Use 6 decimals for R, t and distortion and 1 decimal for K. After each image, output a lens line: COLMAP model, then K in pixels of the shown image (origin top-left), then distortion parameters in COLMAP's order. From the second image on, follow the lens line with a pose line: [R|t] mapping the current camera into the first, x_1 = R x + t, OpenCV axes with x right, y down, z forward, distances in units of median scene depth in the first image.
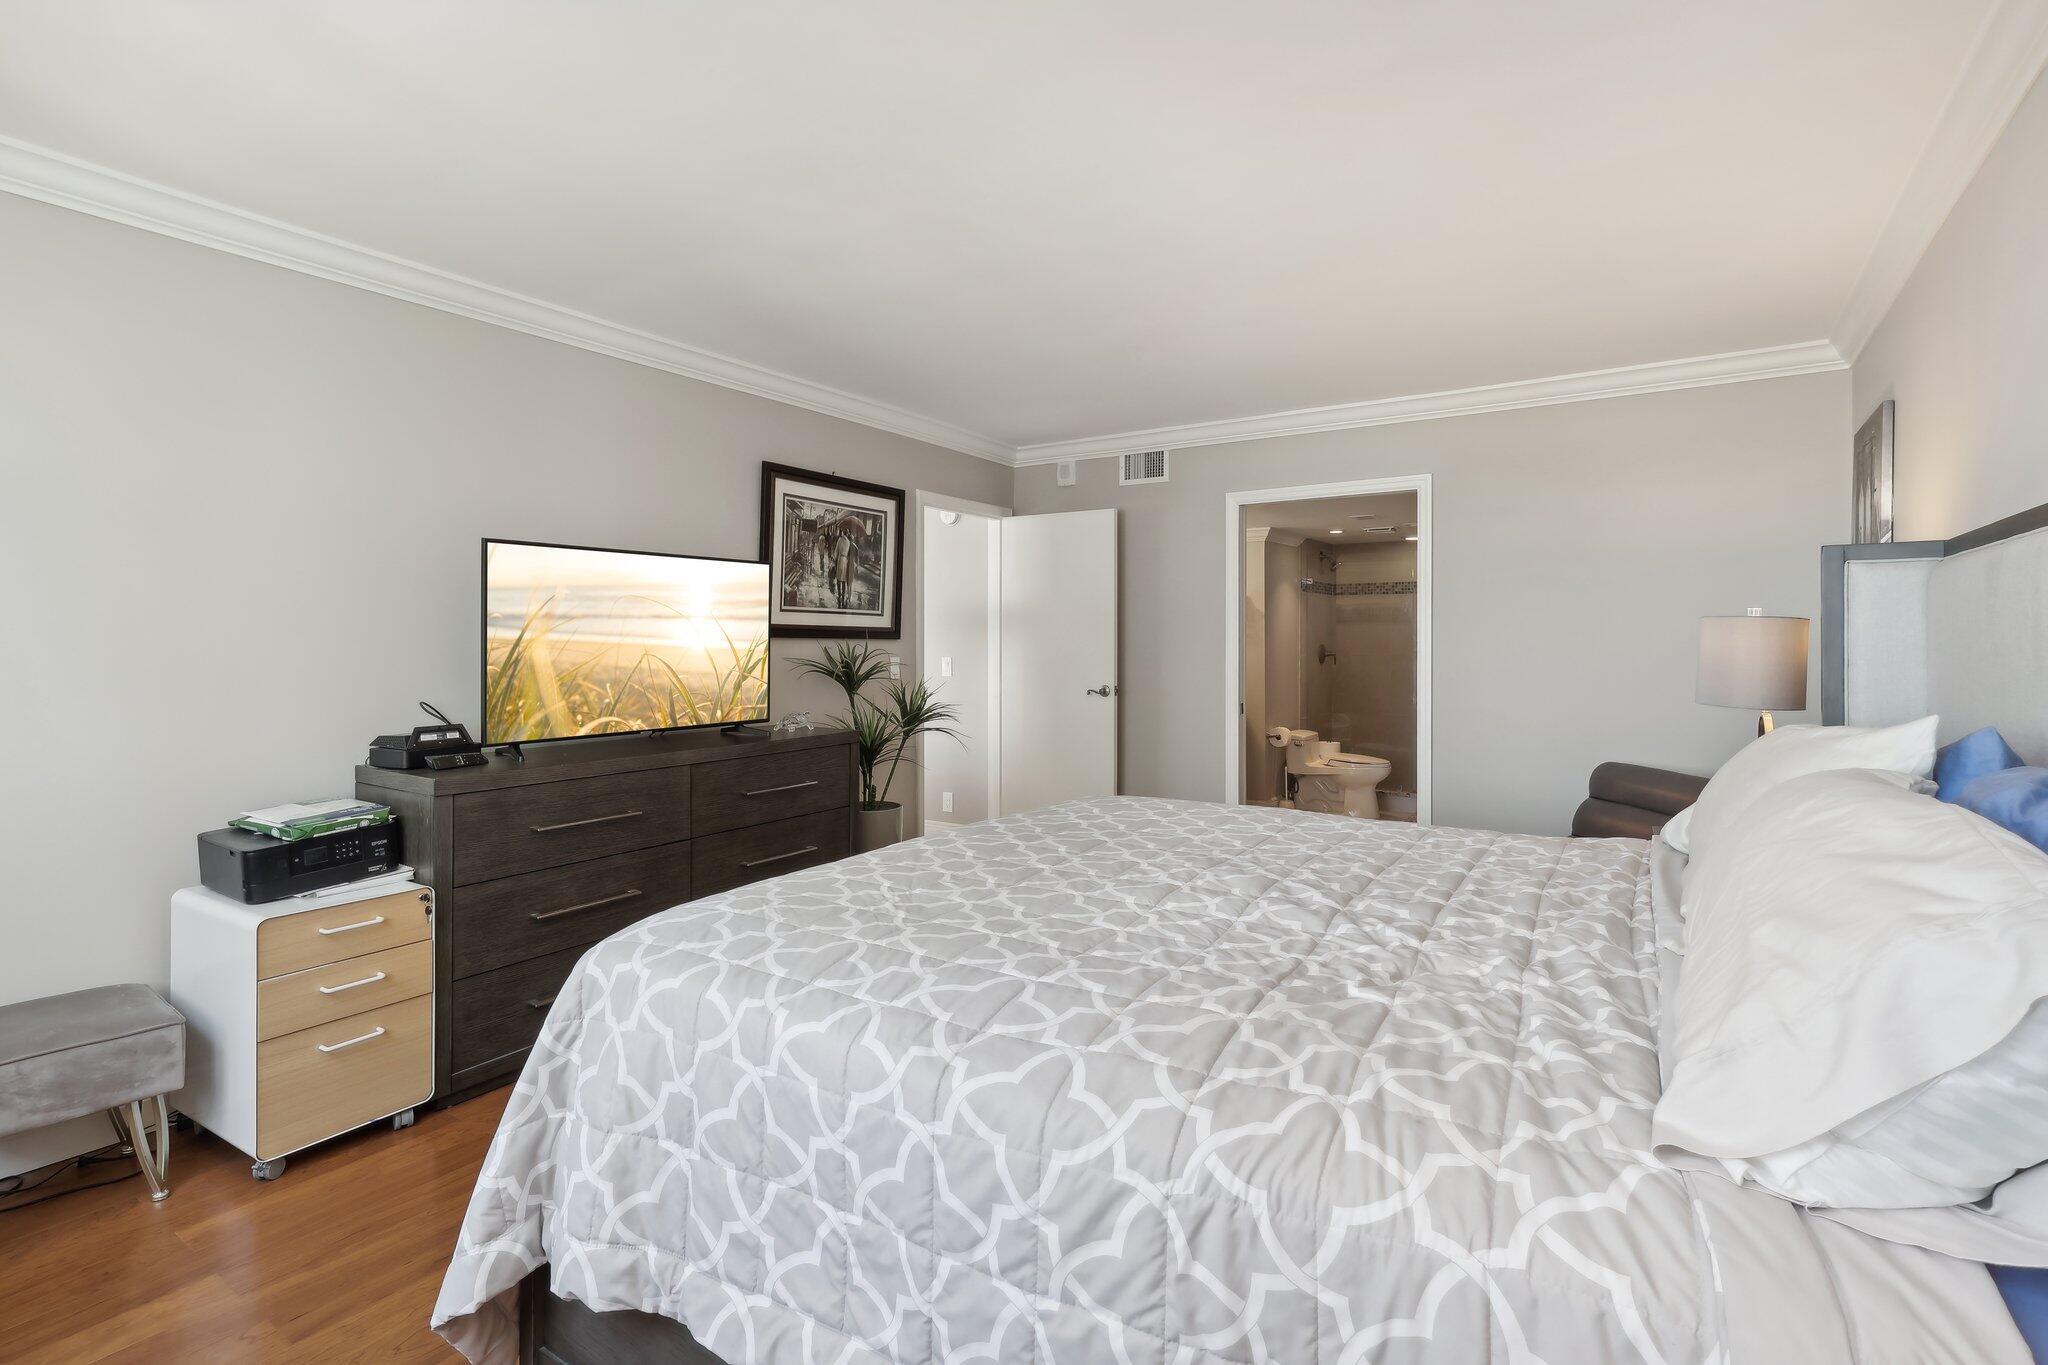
lens RADIAL K [[977.6, 0, 1025.1], [0, 977.6, 656.7], [0, 0, 1]] dist [-0.004230, 0.000179]
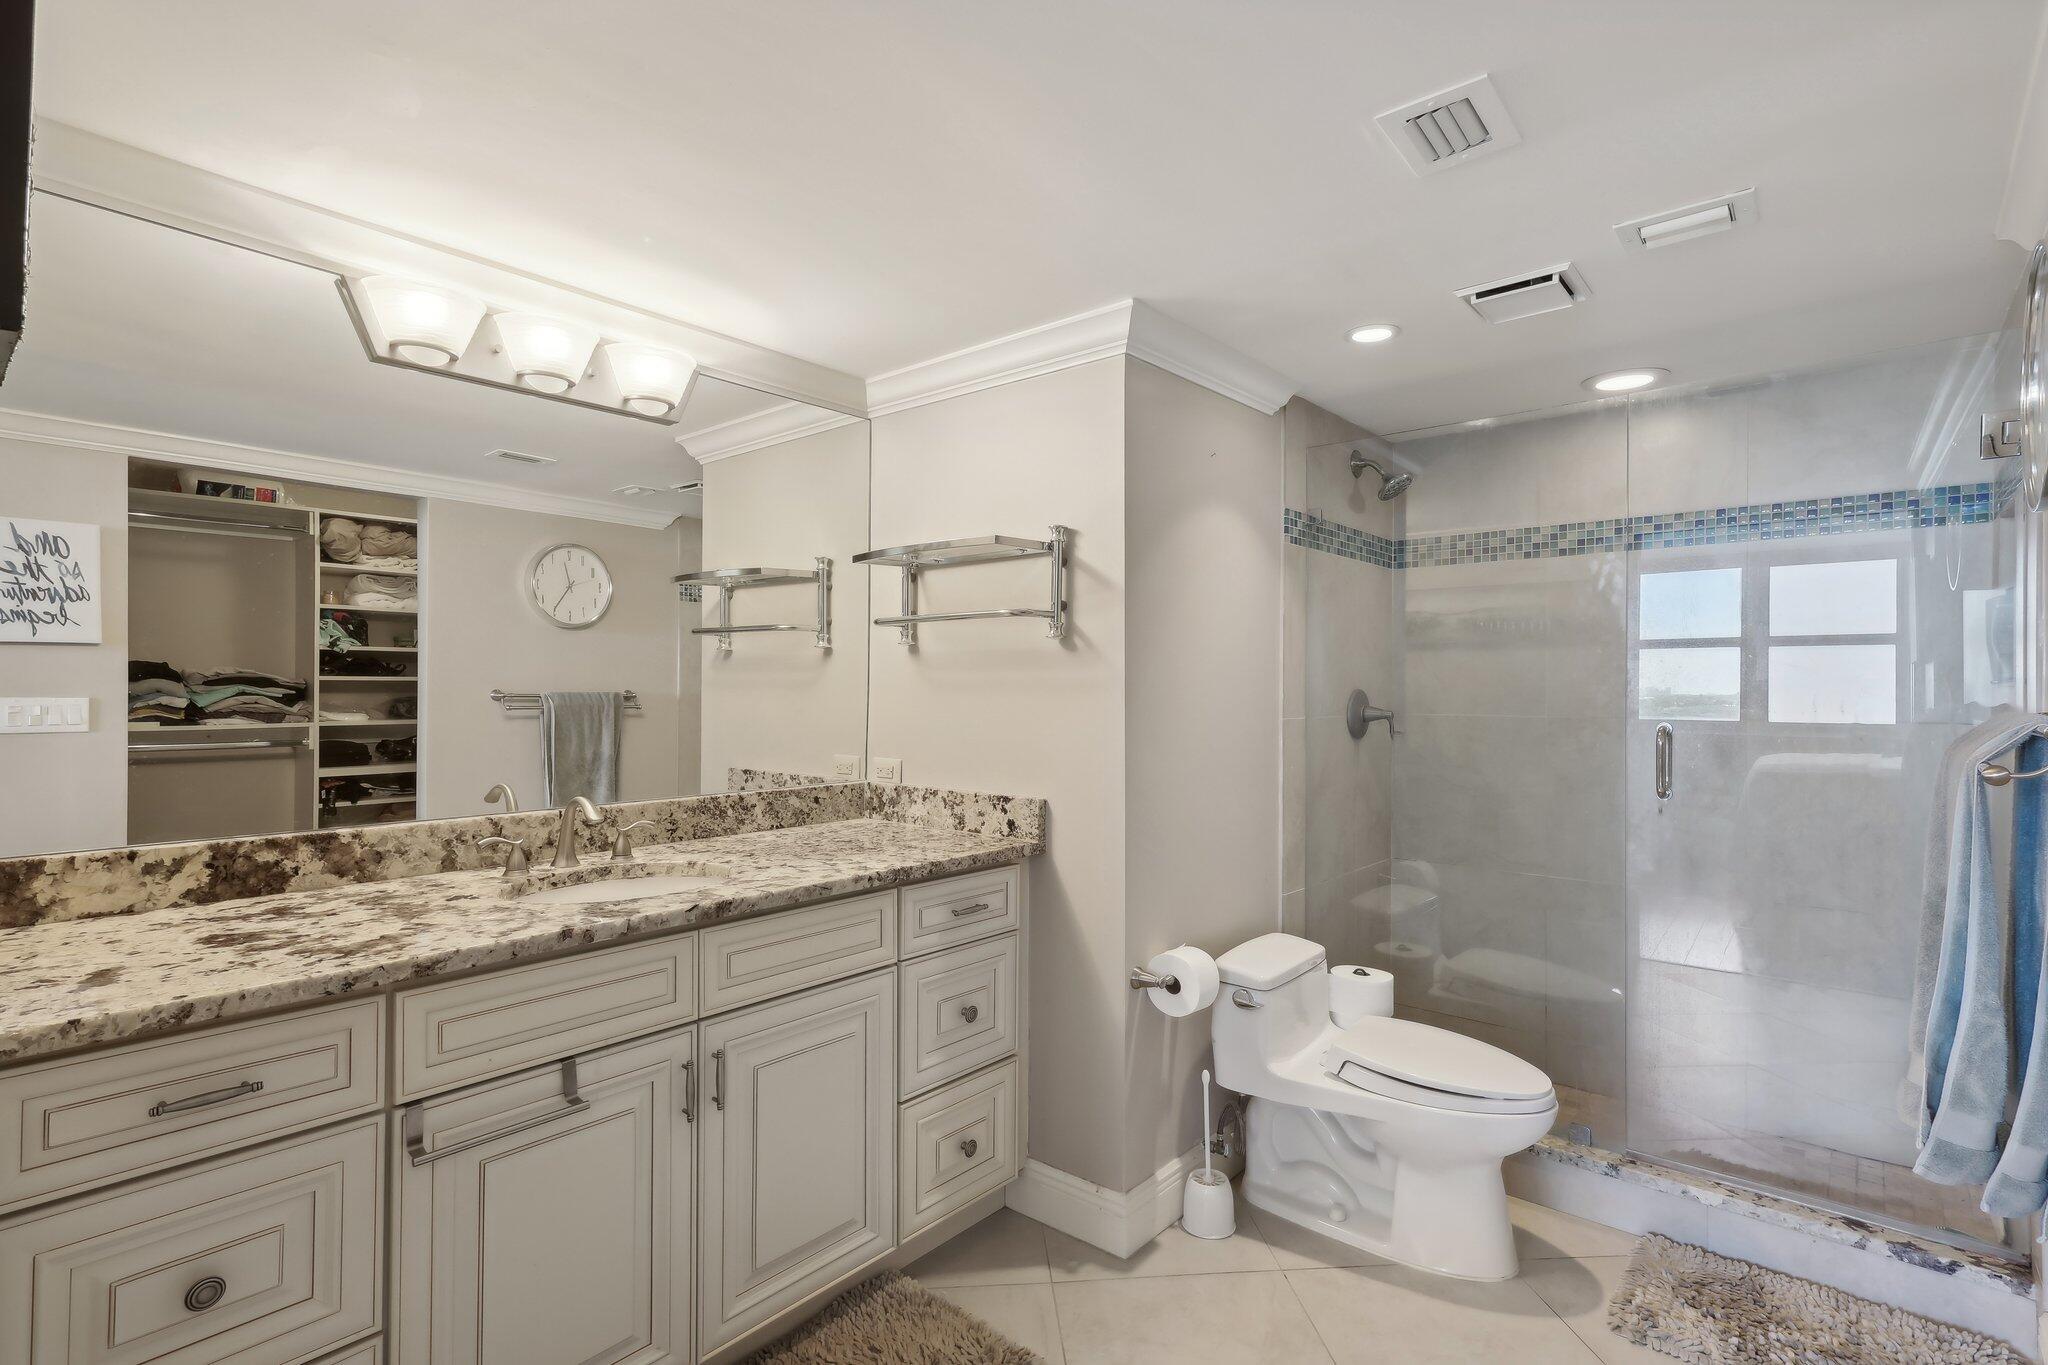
lens RADIAL K [[991.9, 0, 1024.9], [0, 991.9, 711.4], [0, 0, 1]] dist [0.010965, 0.000349]
pose [[0.993354, -0.001570, -0.115091, 0.243295], [0.001722, 0.999998, 0.001223, -0.005797], [0.115089, -0.001413, 0.993354, 0.664722]]
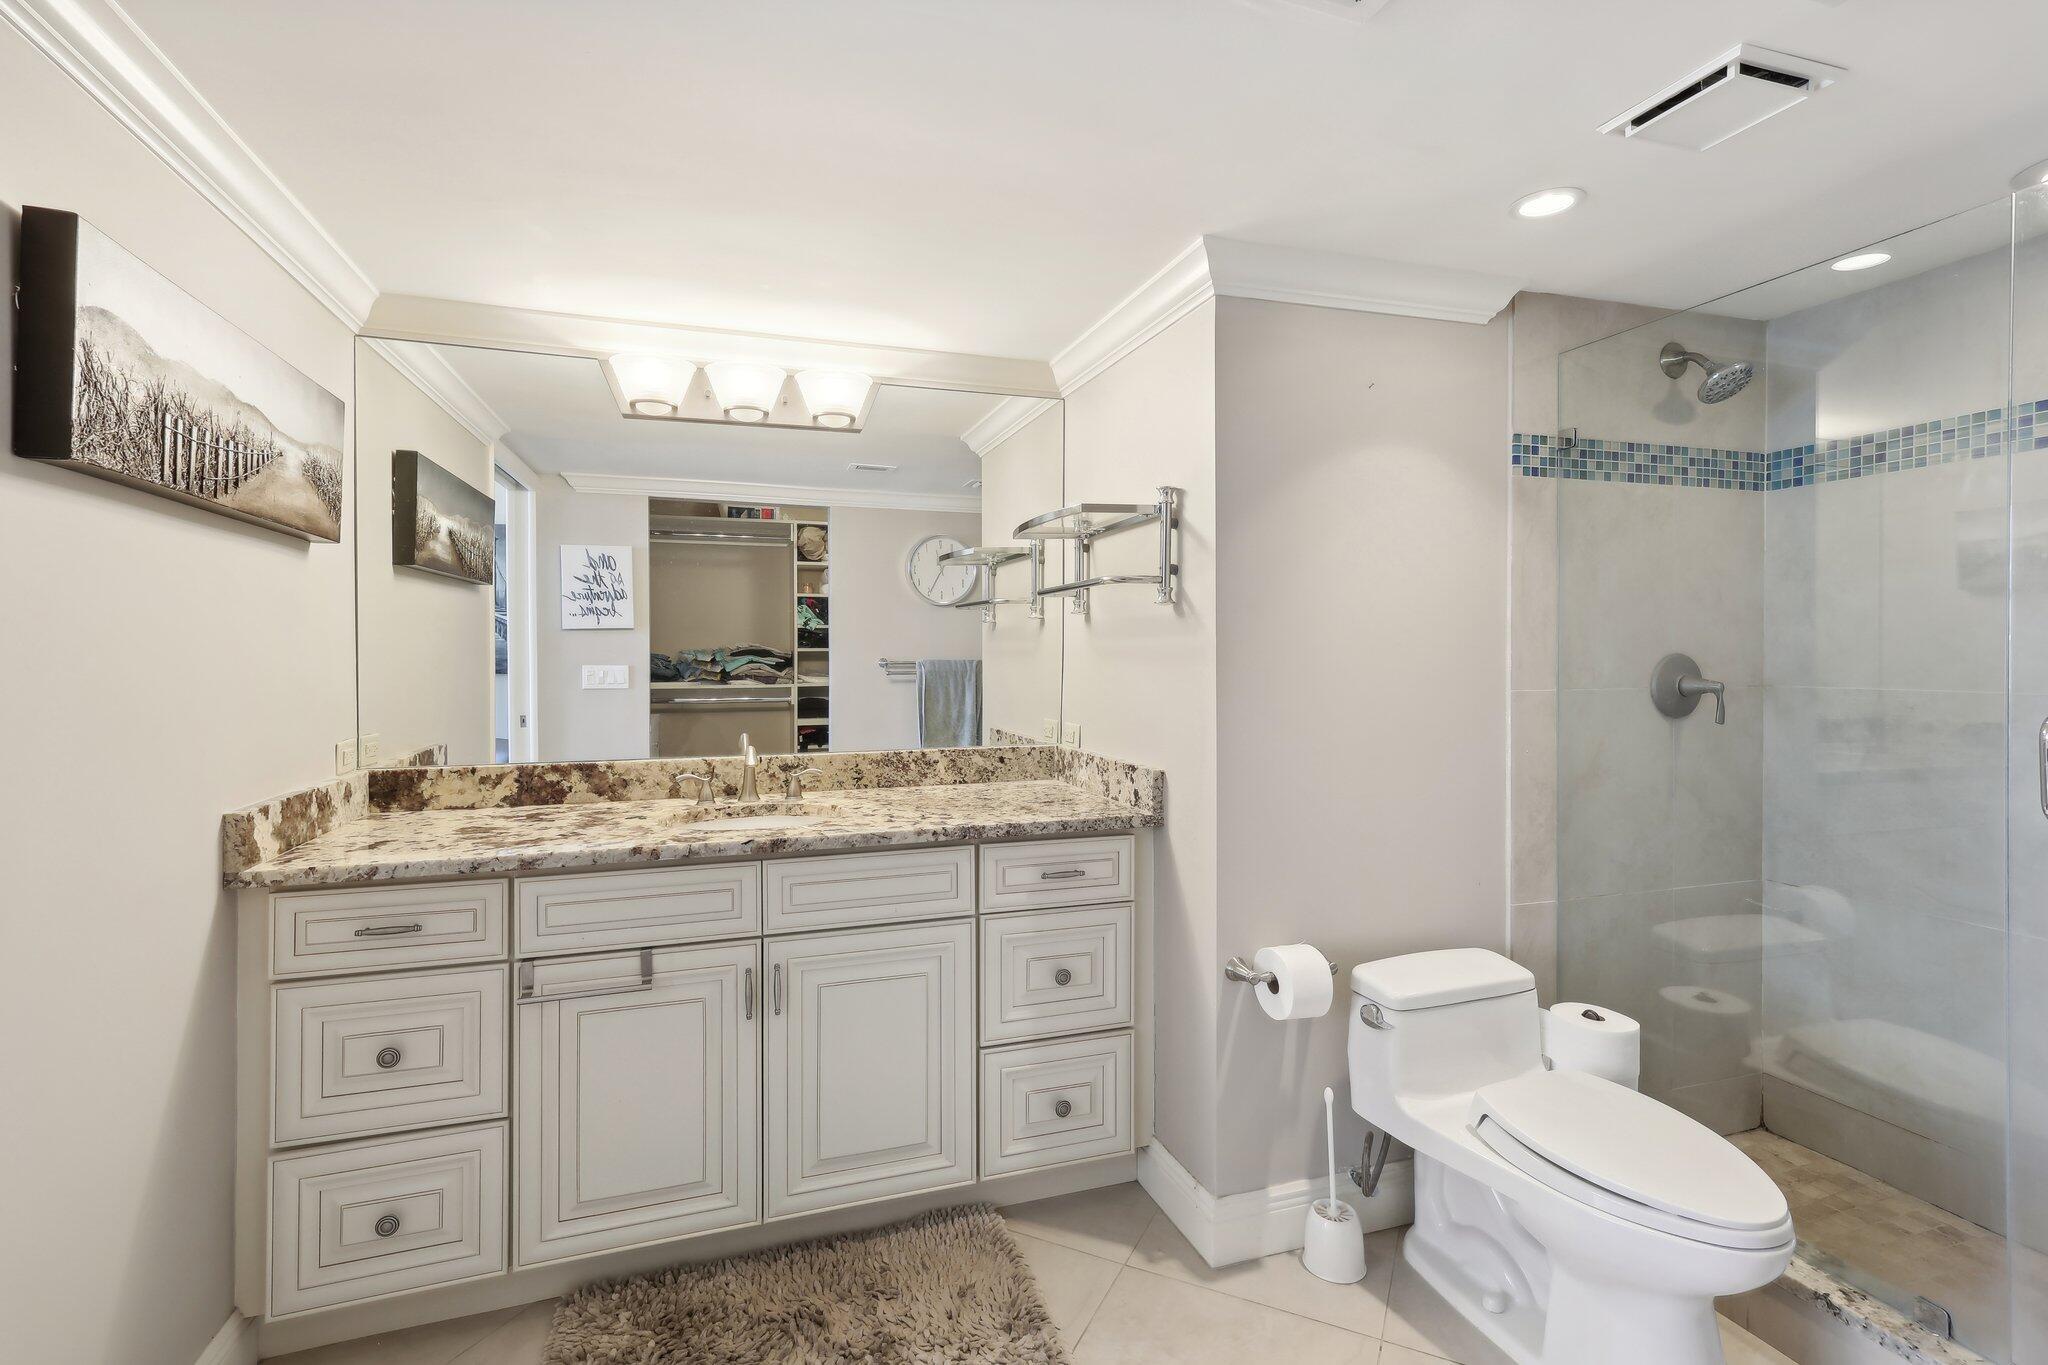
lens RADIAL K [[967.8, 0, 1024.0], [0, 967.8, 682.5], [0, 0, 1]] dist [0.013068, 0.000607]
pose [[0.786833, 0.008002, -0.617115, 0.368260], [-0.004007, 0.999961, 0.007856, -0.006758], [0.617154, -0.003708, 0.786834, 0.720420]]
